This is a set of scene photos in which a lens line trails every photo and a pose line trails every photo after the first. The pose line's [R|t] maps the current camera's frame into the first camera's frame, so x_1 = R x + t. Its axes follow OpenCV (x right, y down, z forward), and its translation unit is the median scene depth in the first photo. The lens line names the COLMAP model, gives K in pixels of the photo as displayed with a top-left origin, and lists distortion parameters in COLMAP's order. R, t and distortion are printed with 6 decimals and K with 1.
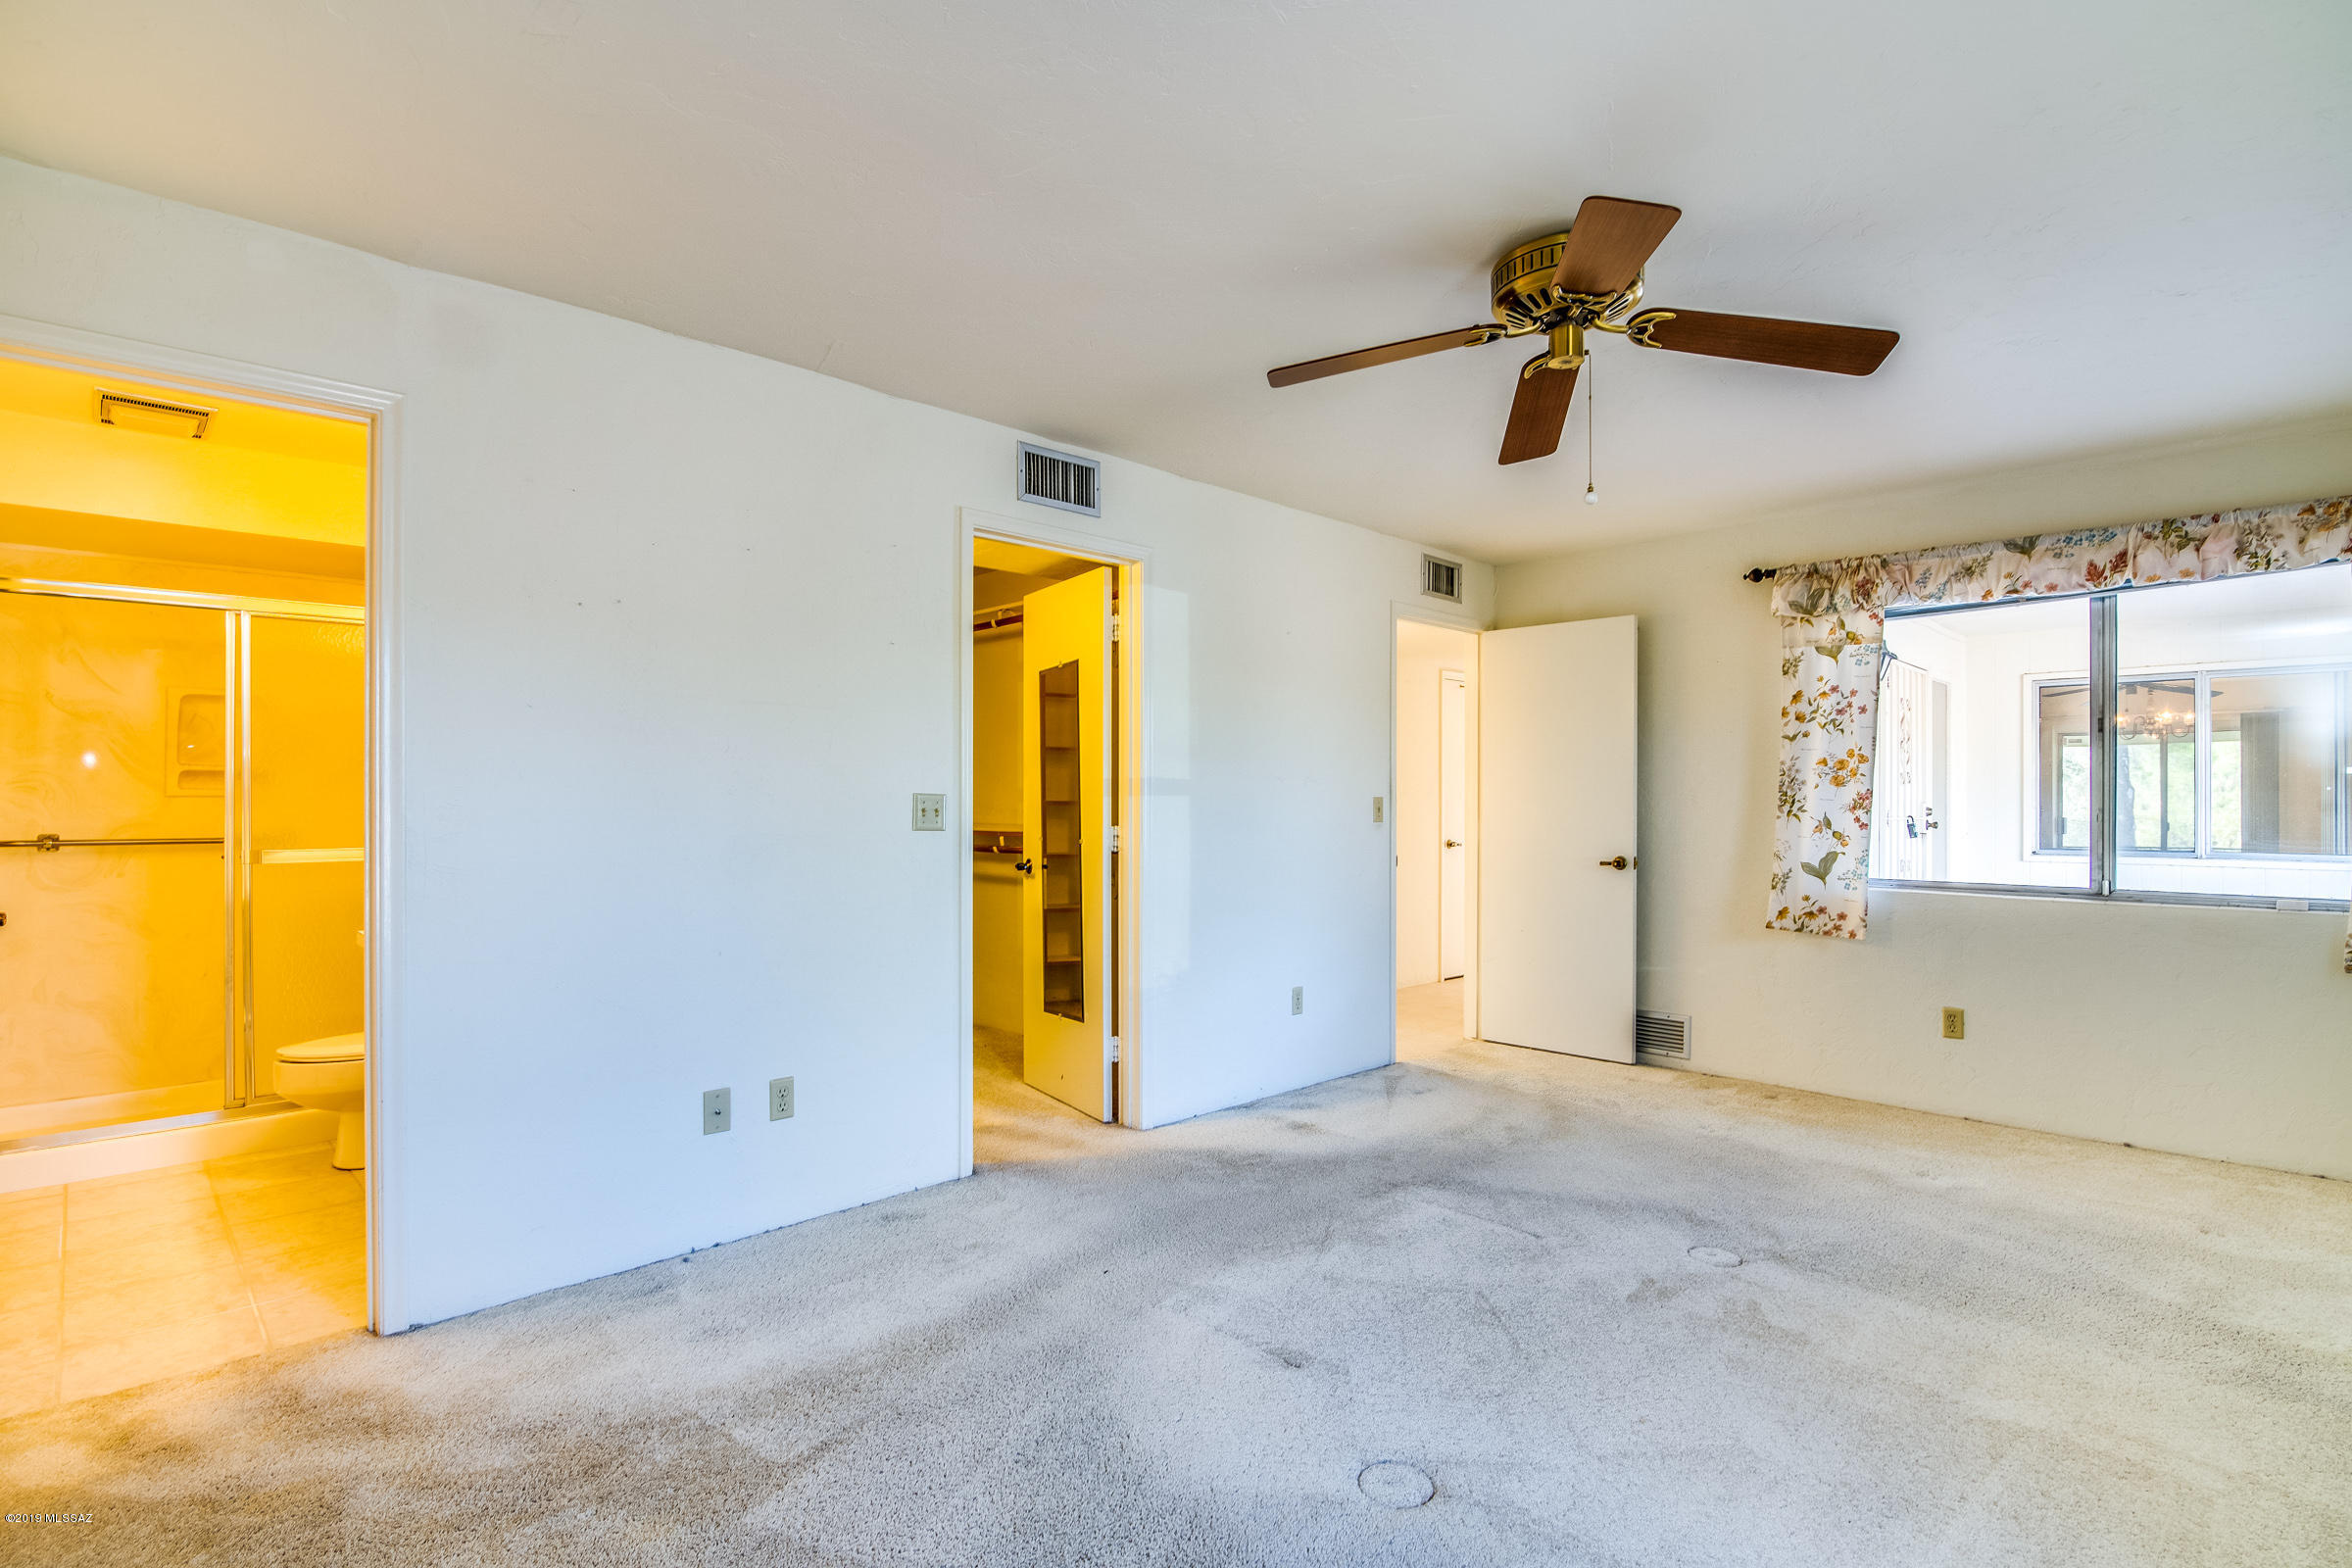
lens RADIAL K [[1159.8, 0, 1179.5], [0, 1159.8, 793.3], [0, 0, 1]] dist [-0.002124, -0.012974]
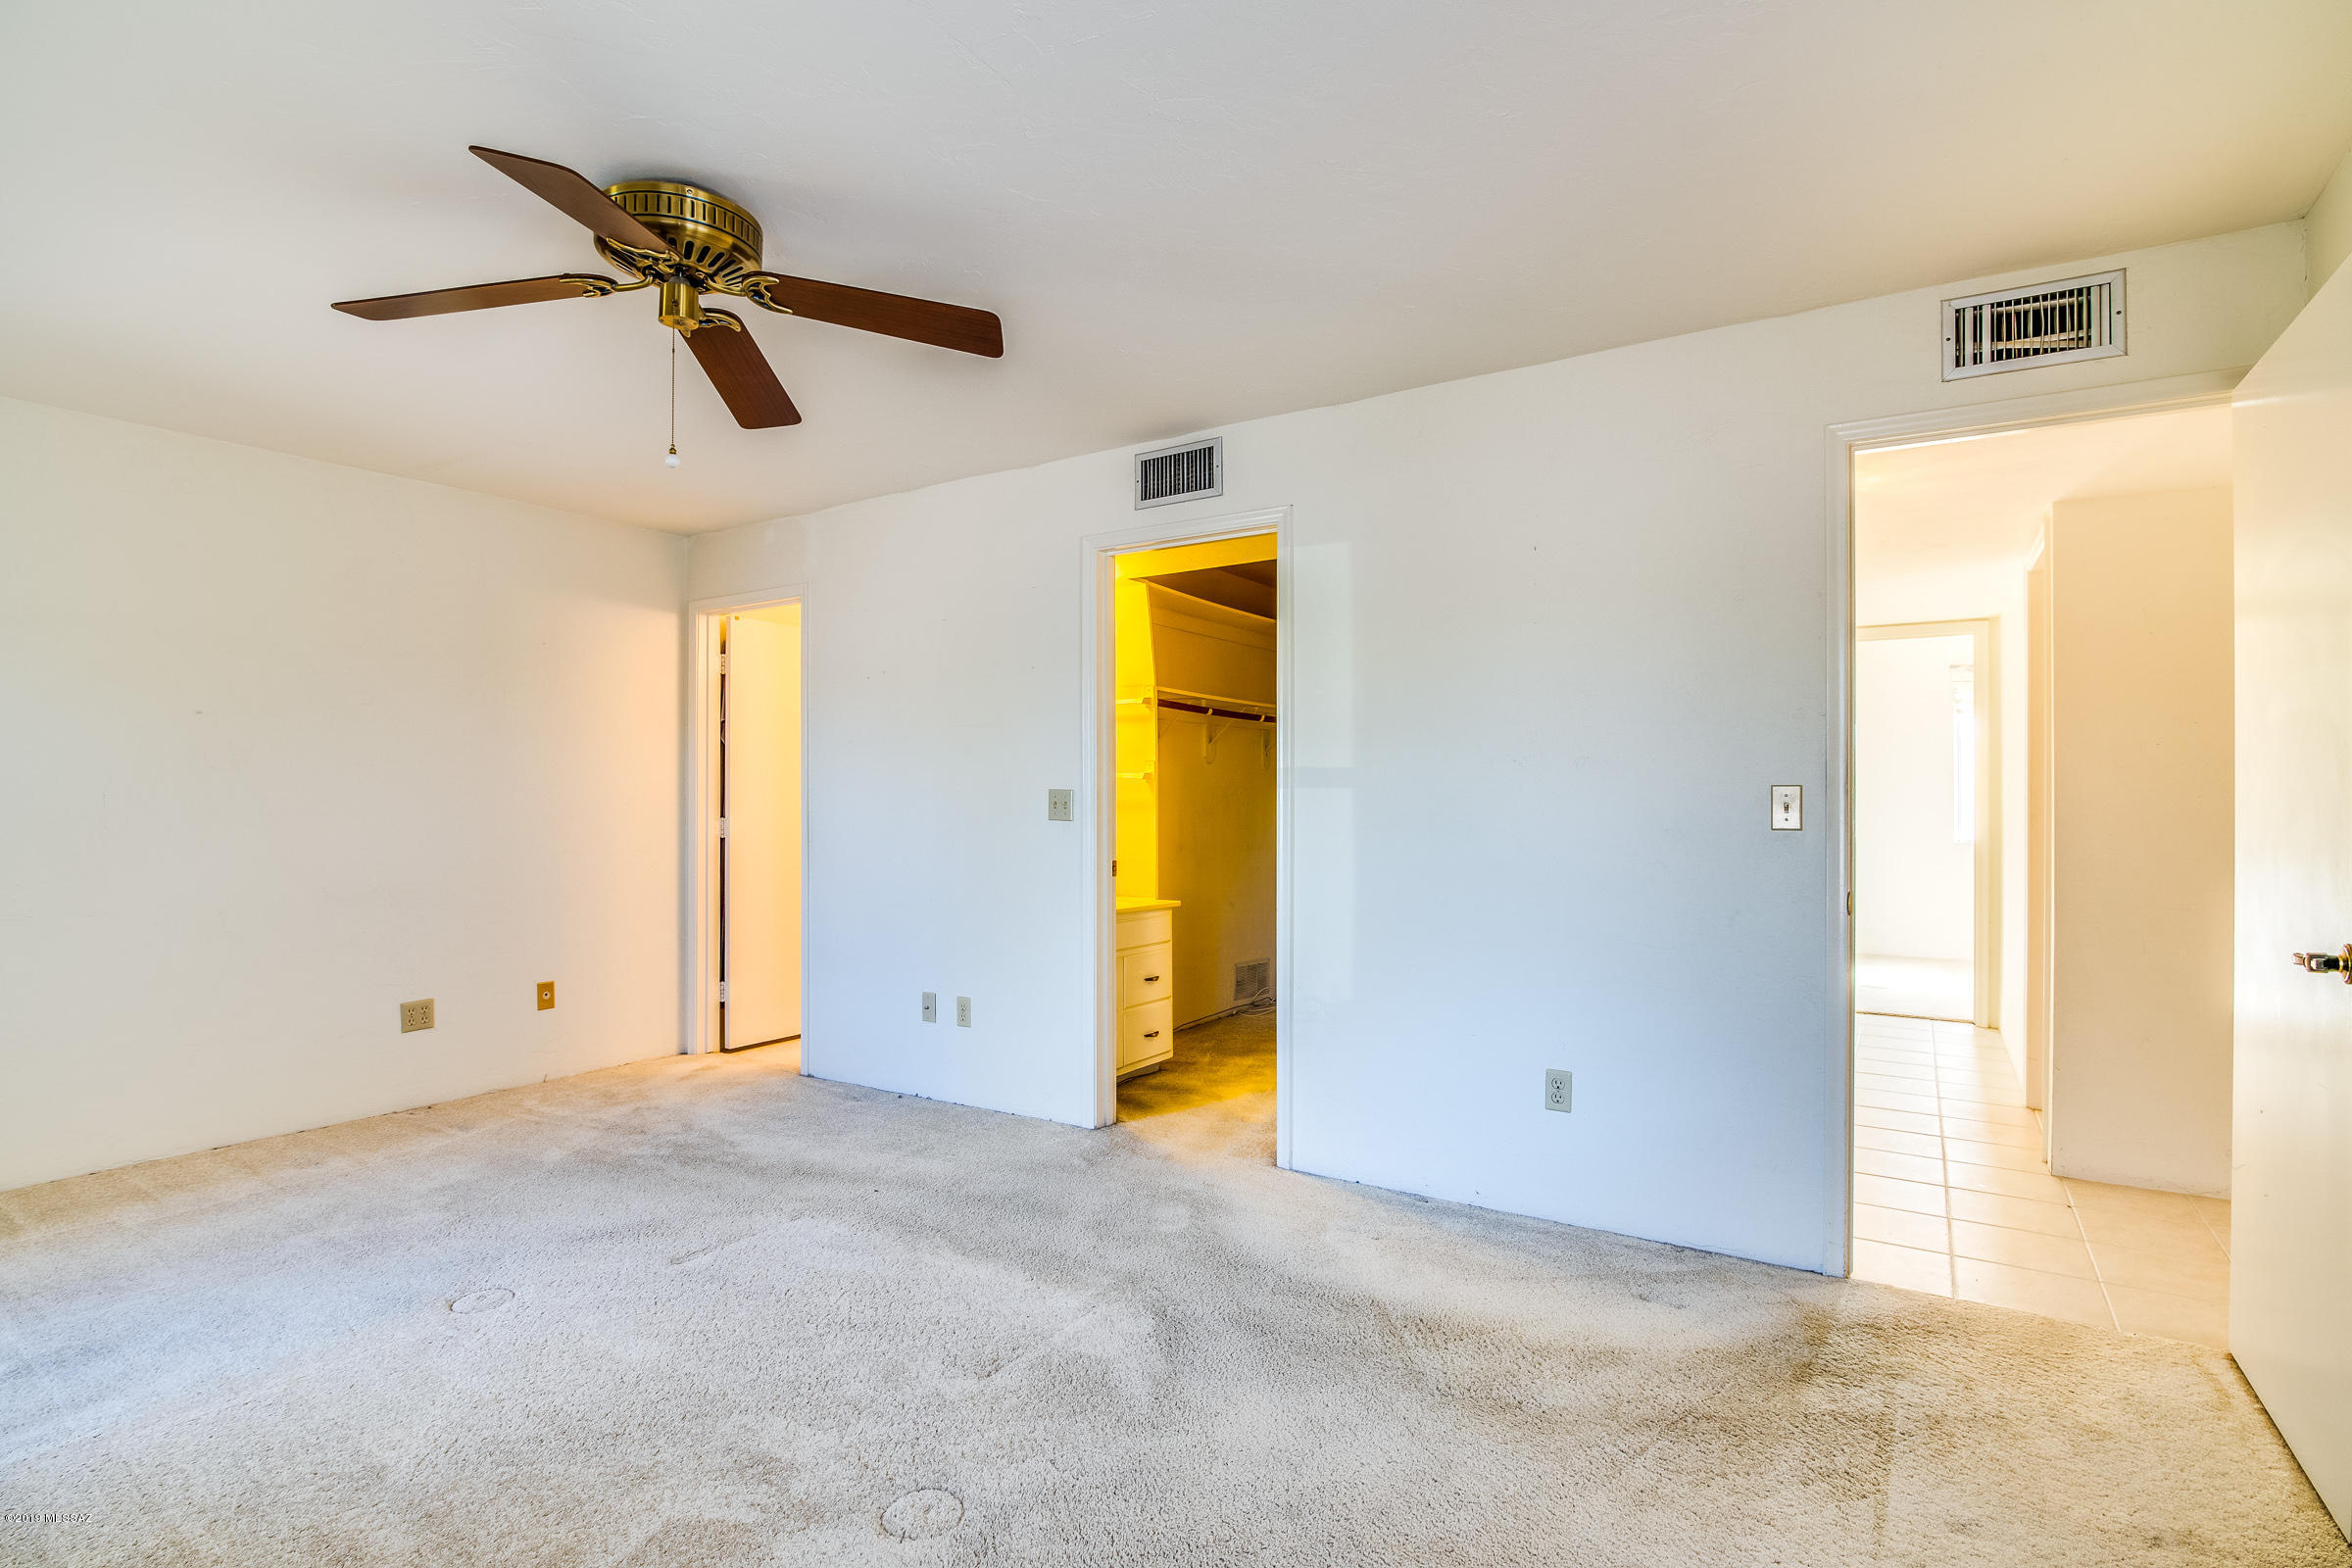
lens RADIAL K [[1138.0, 0, 1176.0], [0, 1138.0, 784.0], [0, 0, 1]] dist [0.000352, -0.000122]
pose [[0.225482, -0.005978, -0.974229, 0.927506], [0.012980, 0.999911, -0.003132, -0.000190], [0.974161, -0.011940, 0.225539, 0.845523]]
